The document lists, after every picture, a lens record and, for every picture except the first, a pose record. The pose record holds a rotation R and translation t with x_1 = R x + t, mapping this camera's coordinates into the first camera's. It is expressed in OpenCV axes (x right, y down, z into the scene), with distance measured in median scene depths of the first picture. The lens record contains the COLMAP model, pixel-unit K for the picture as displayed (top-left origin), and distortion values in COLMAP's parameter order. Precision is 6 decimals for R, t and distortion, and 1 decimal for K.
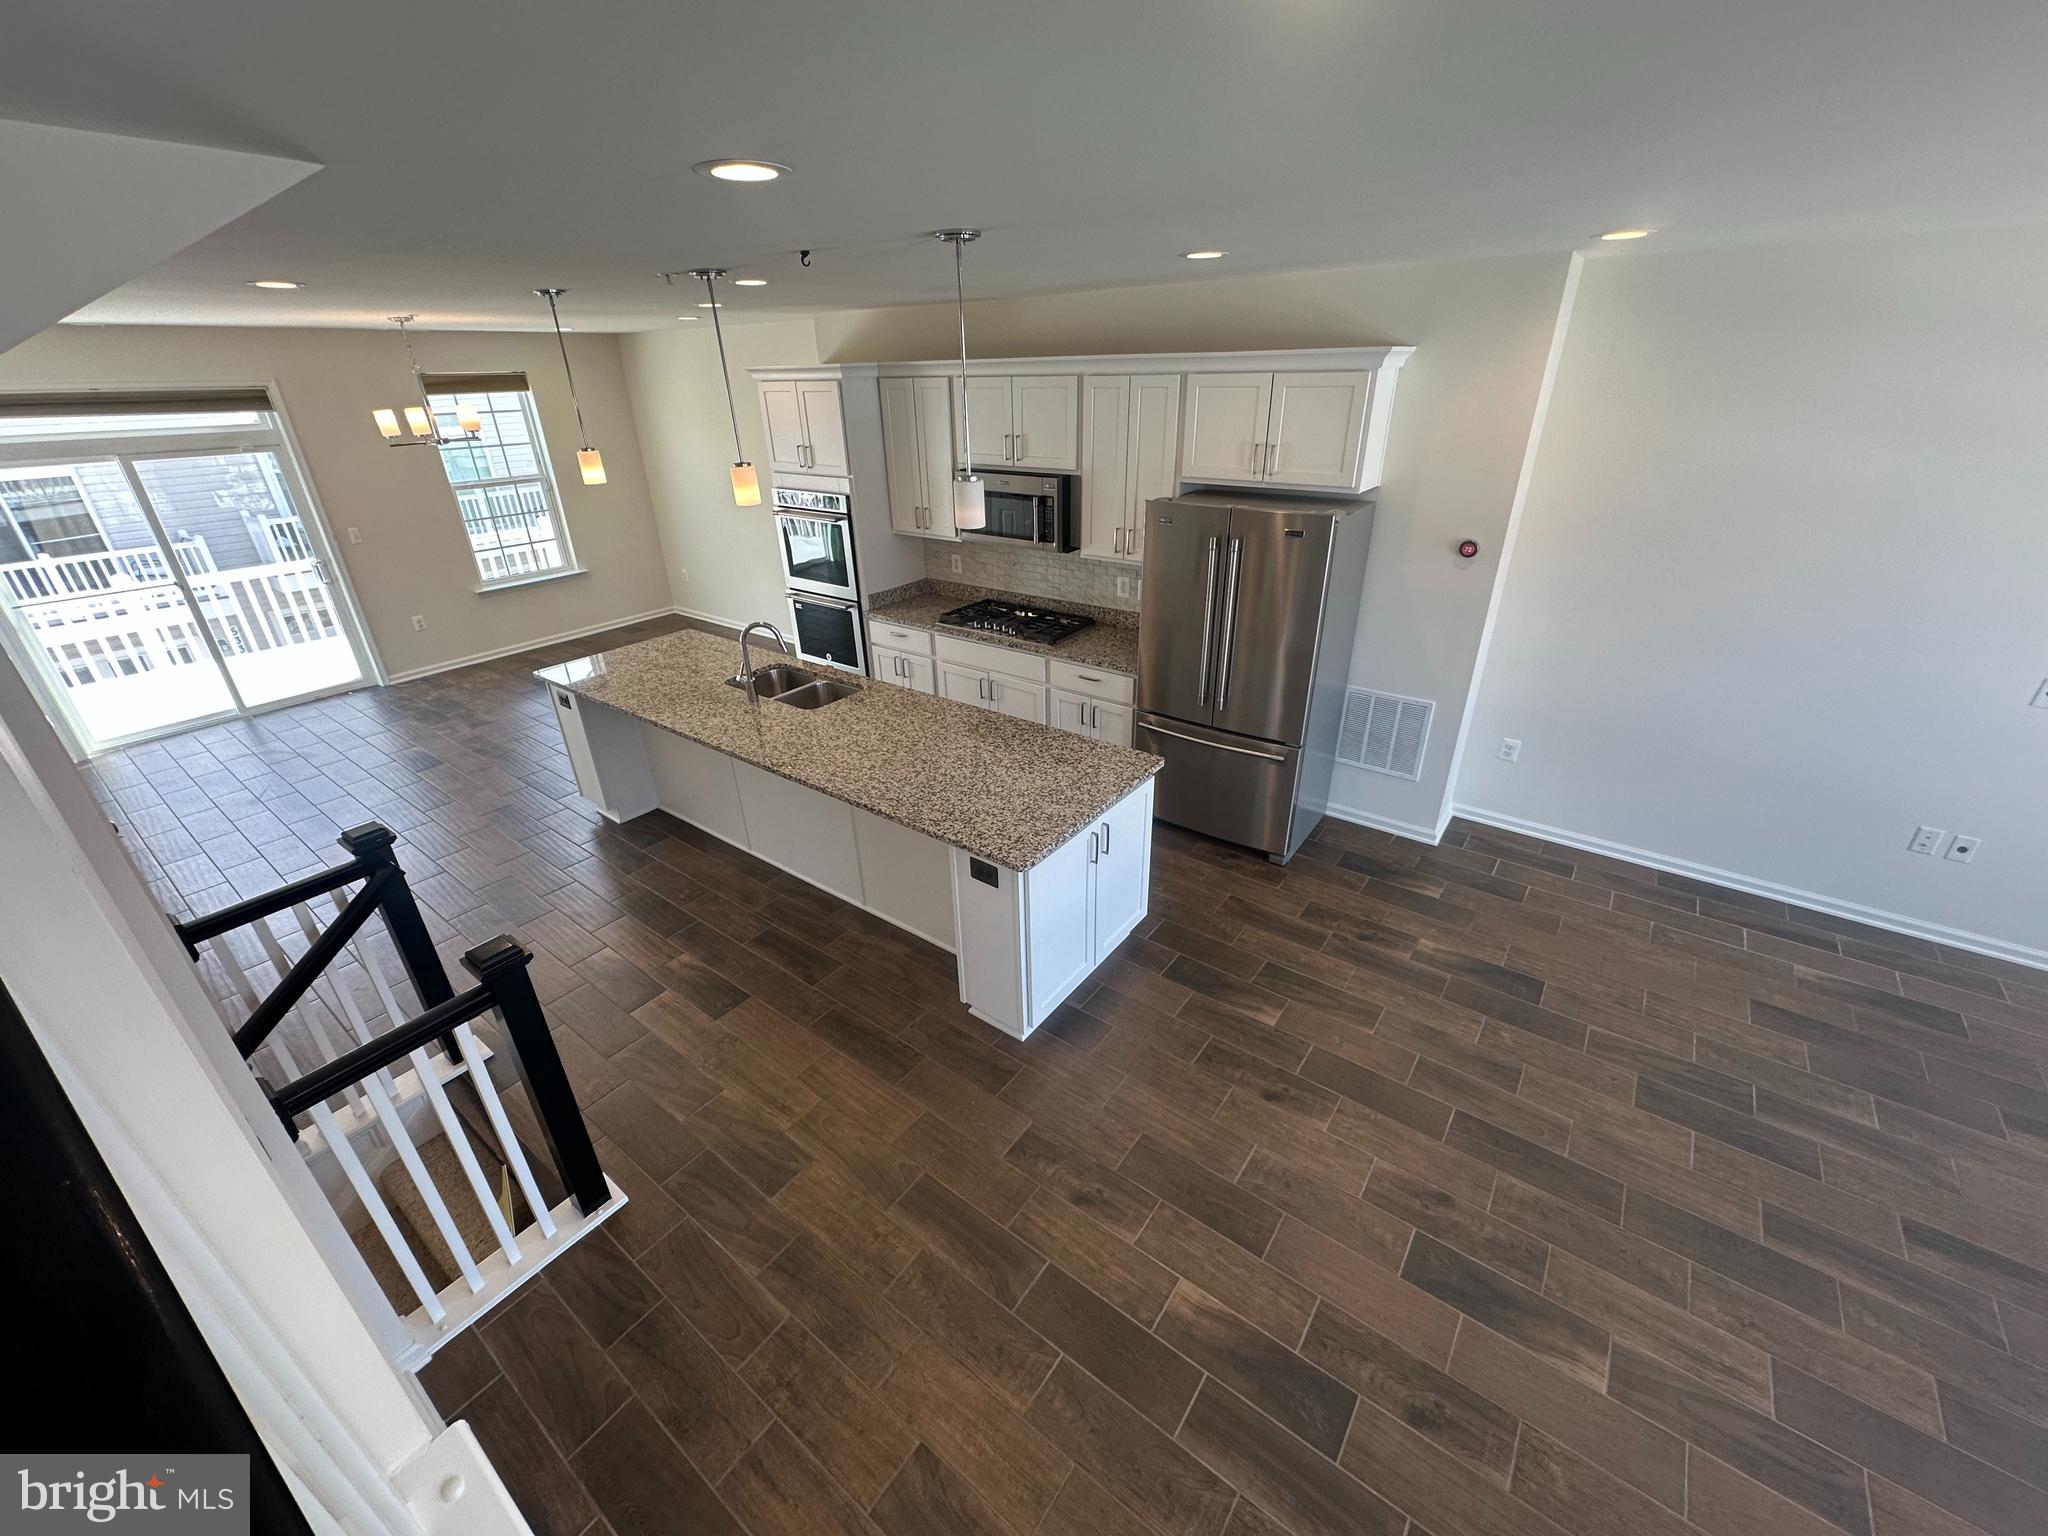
lens RADIAL K [[814.5, 0, 1023.1], [0, 814.5, 768.3], [0, 0, 1]] dist [-0.002117, 0.000315]
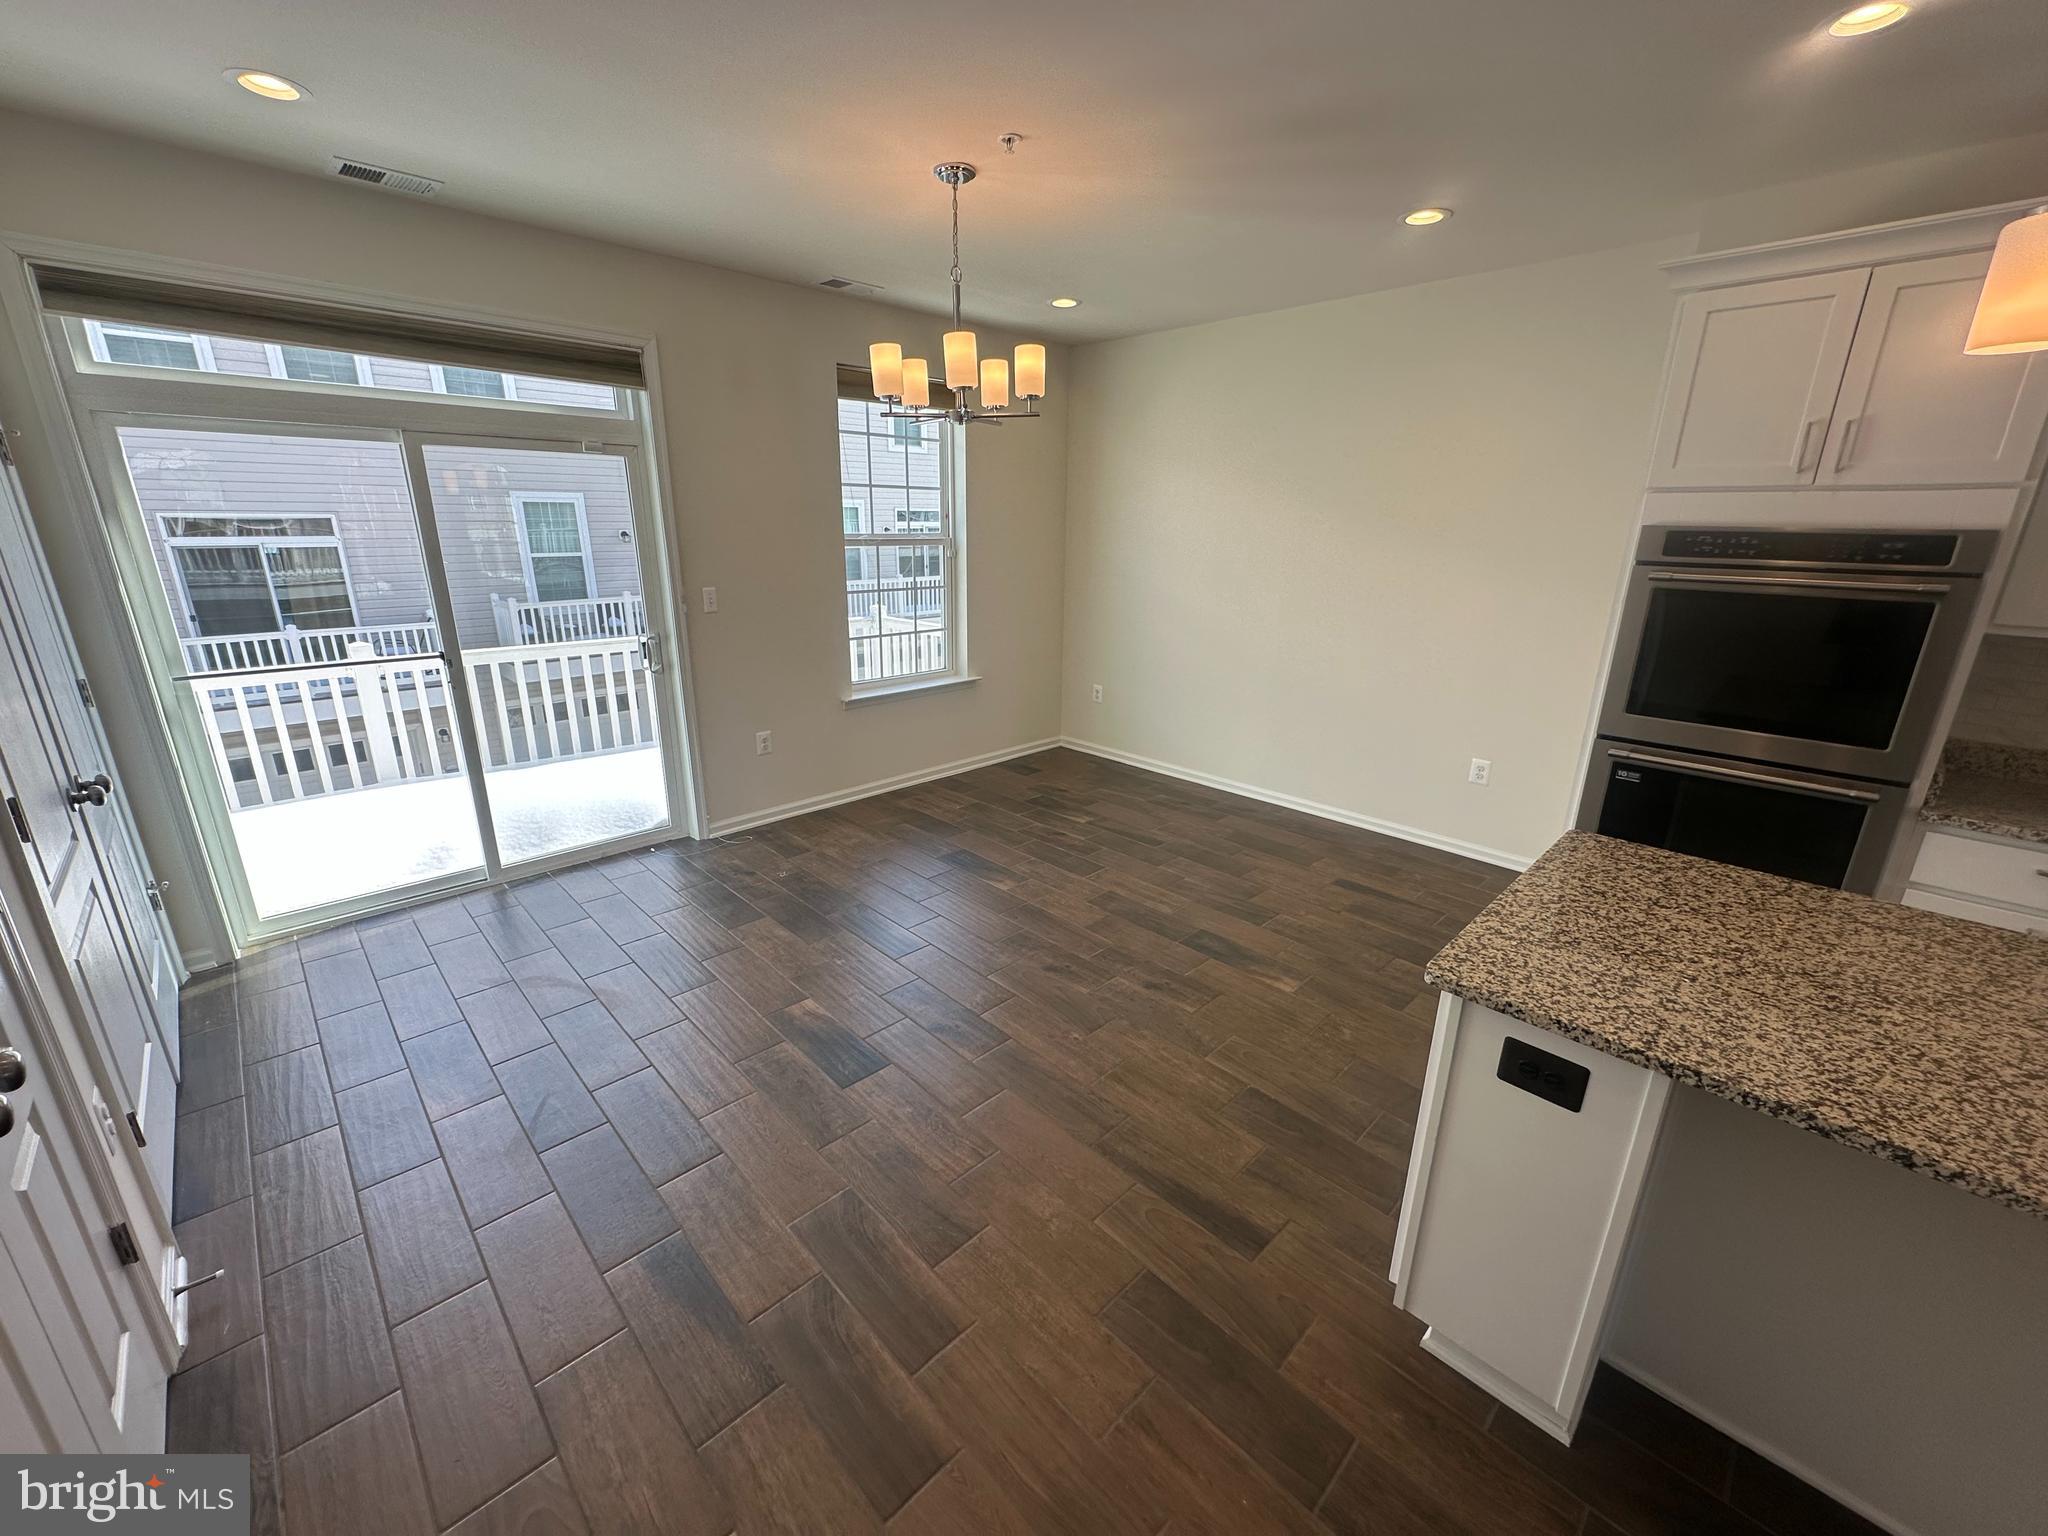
lens RADIAL K [[814.5, 0, 1023.1], [0, 814.5, 768.3], [0, 0, 1]] dist [-0.002117, 0.000315]
pose [[0.987675, 0.073827, -0.138016, -0.826564], [-0.094411, 0.984304, -0.149106, -0.153166], [0.124841, 0.160299, 0.979142, 0.751139]]
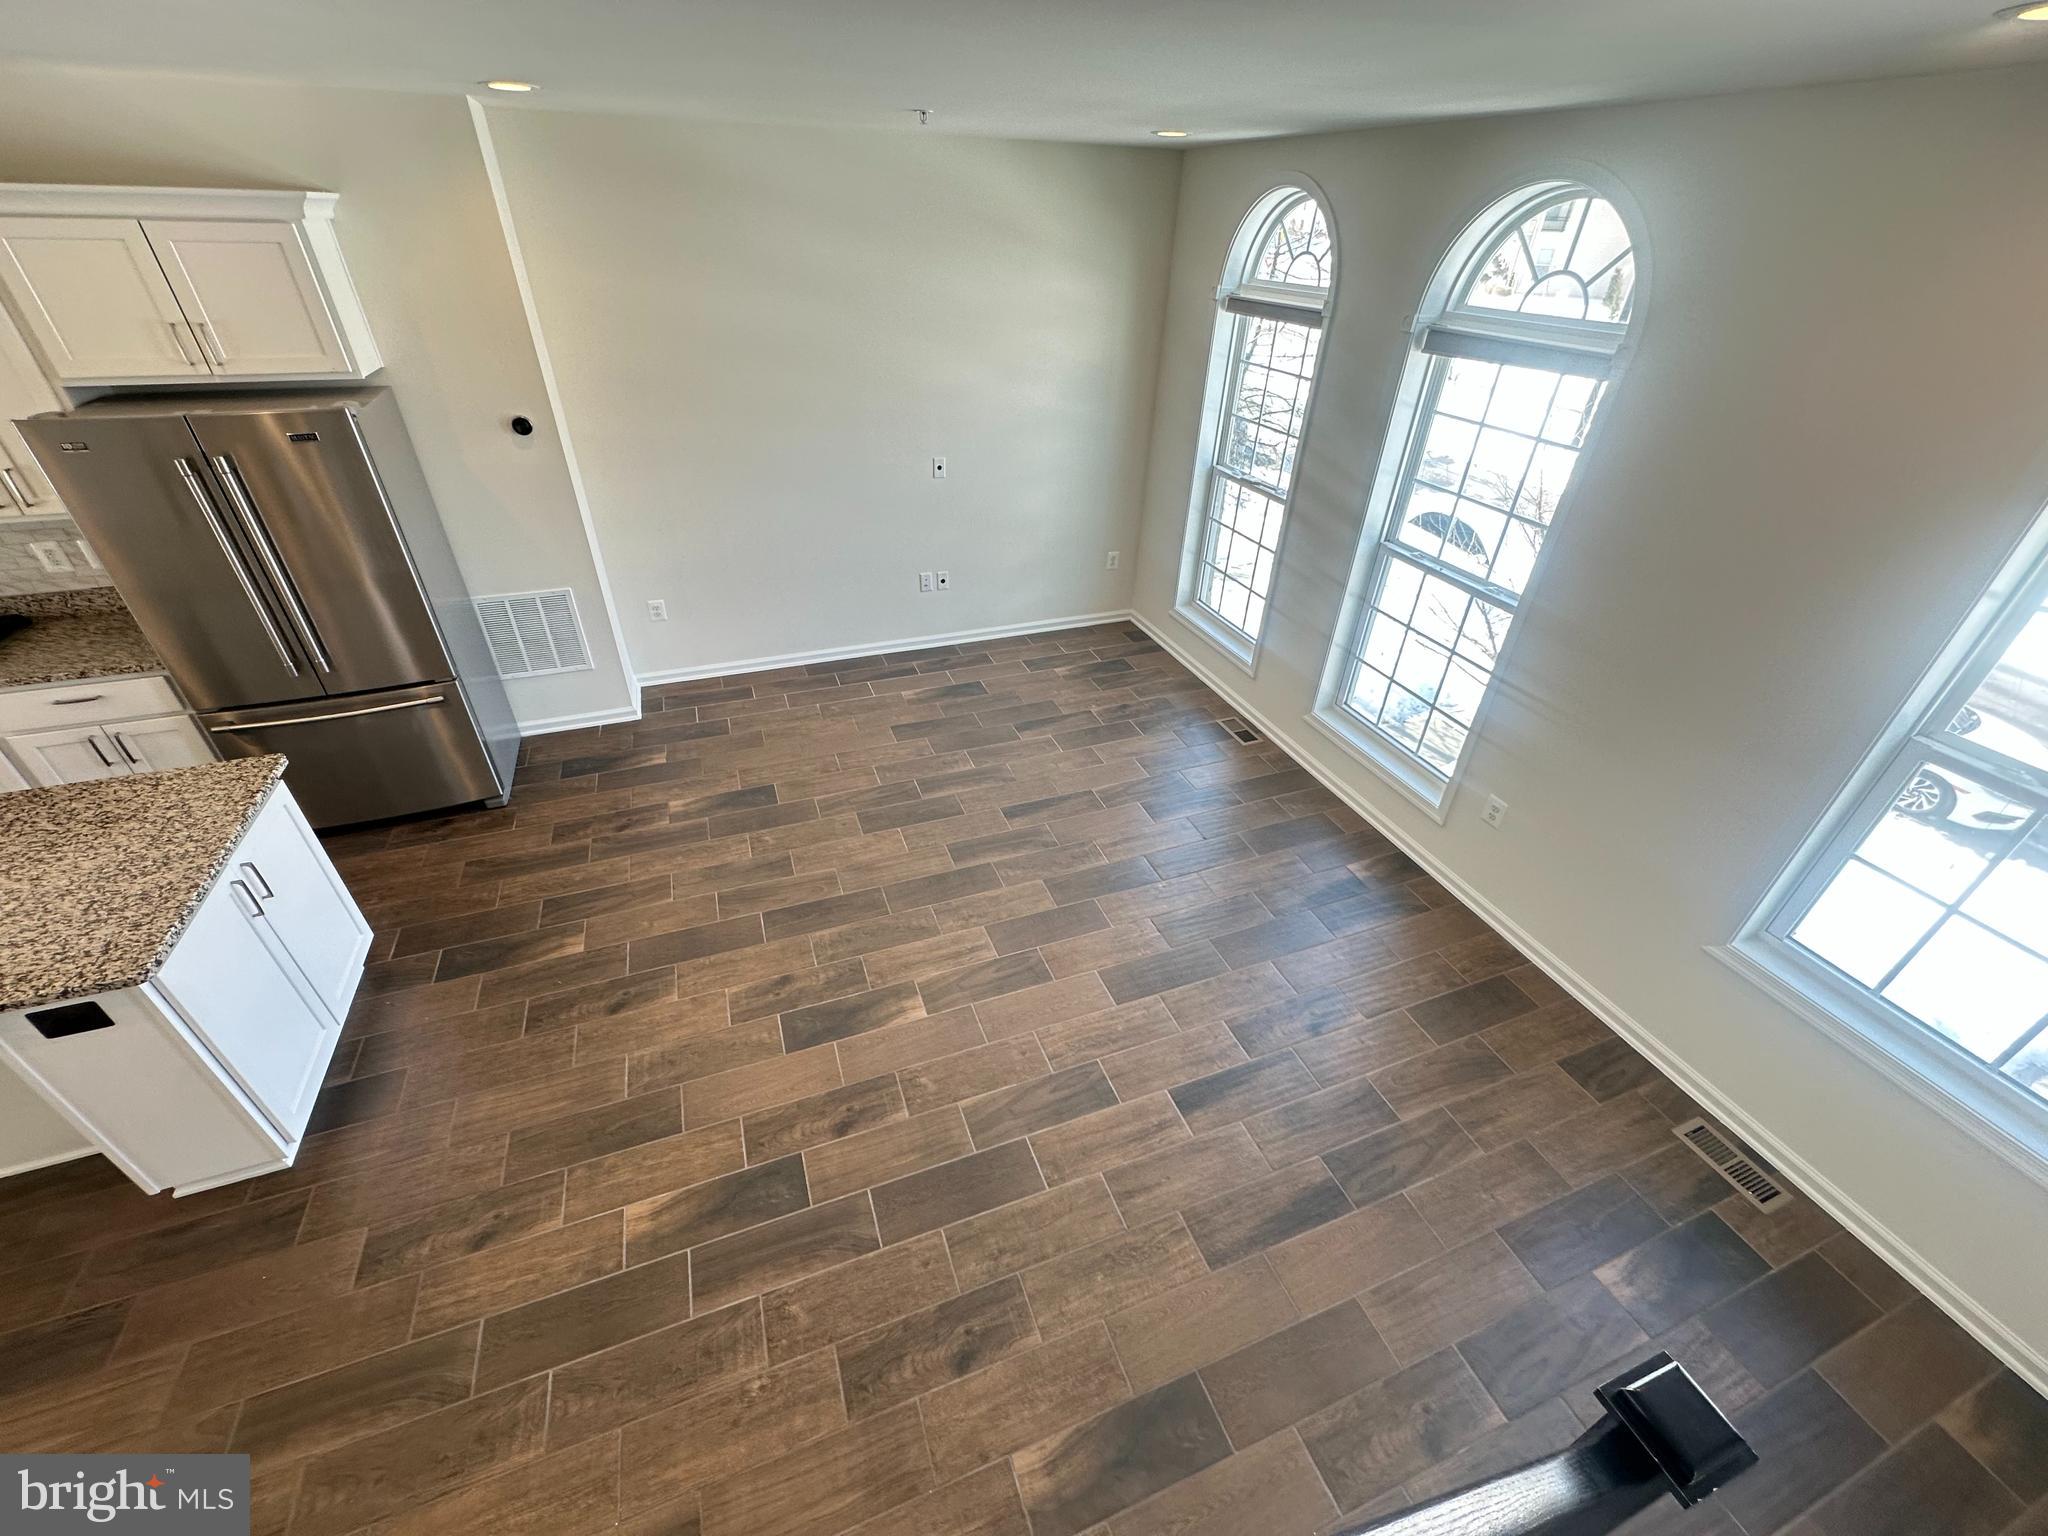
lens RADIAL K [[814.5, 0, 1023.1], [0, 814.5, 768.3], [0, 0, 1]] dist [-0.002117, 0.000315]
pose [[0.530514, -0.444970, 0.721496, -0.016197], [0.341163, 0.891248, 0.298806, 0.007535], [-0.775992, 0.087627, 0.624626, -0.031737]]
